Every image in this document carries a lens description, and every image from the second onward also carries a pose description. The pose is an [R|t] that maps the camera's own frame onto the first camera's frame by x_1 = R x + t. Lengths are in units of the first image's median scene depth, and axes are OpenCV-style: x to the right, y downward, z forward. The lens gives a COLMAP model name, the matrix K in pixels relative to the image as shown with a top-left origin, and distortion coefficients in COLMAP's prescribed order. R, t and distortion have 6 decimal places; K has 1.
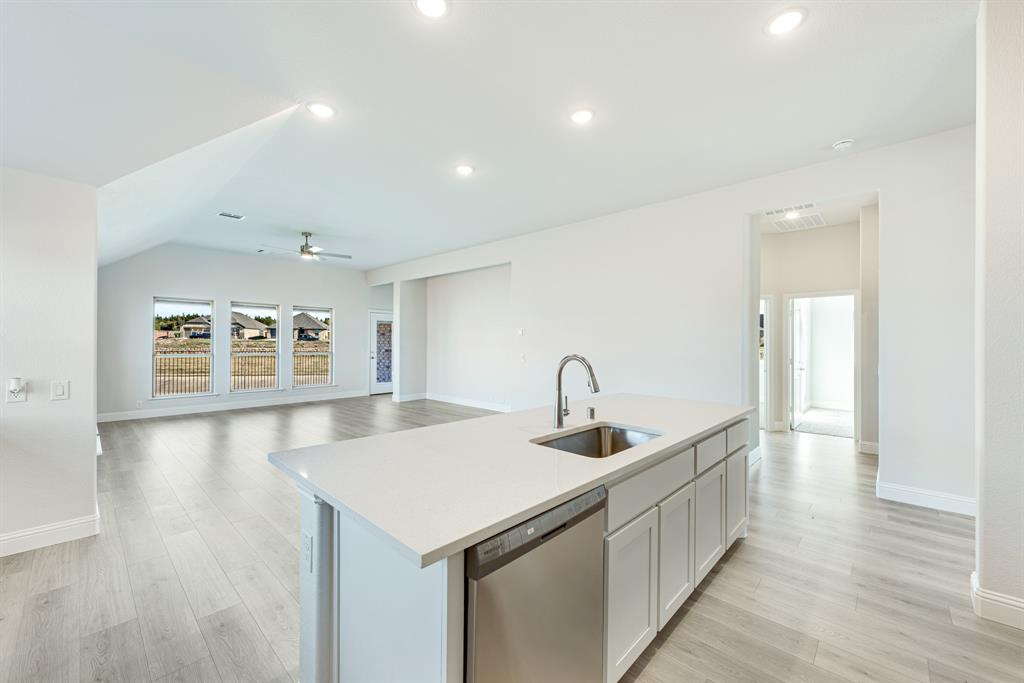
lens RADIAL K [[404.8, 0, 513.4], [0, 404.8, 340.2], [0, 0, 1]] dist [0.001745, 0.000036]
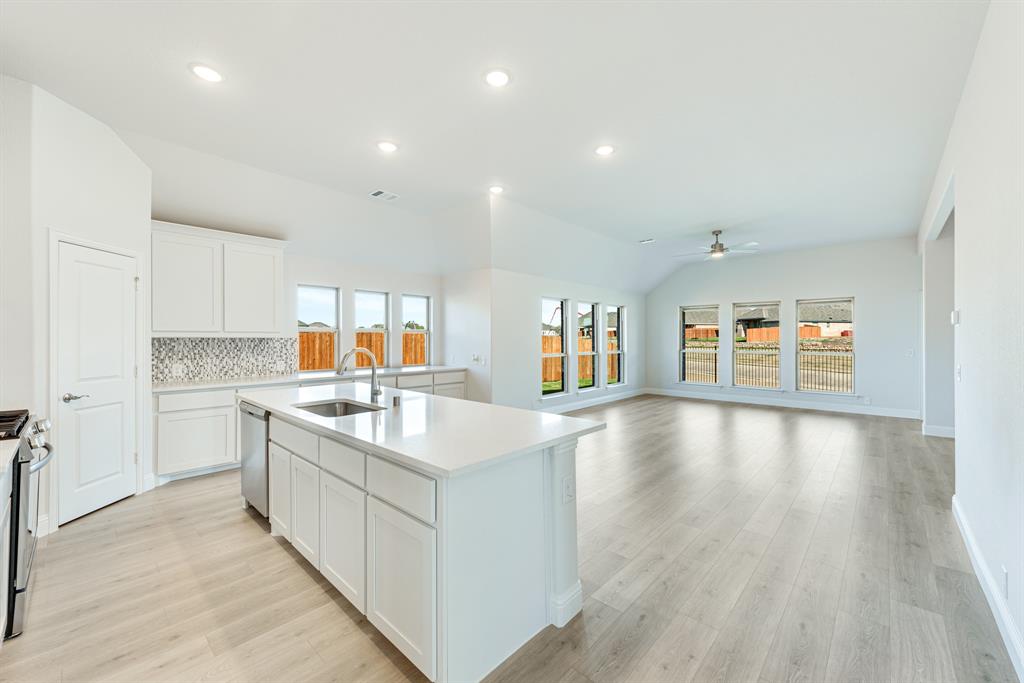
lens RADIAL K [[404.8, 0, 513.4], [0, 404.8, 340.2], [0, 0, 1]] dist [0.001745, 0.000036]
pose [[0.008154, -0.002370, -0.999964, 0.490281], [0.005717, 0.999981, -0.002323, 0.004302], [0.999950, -0.005698, 0.008167, 0.486594]]
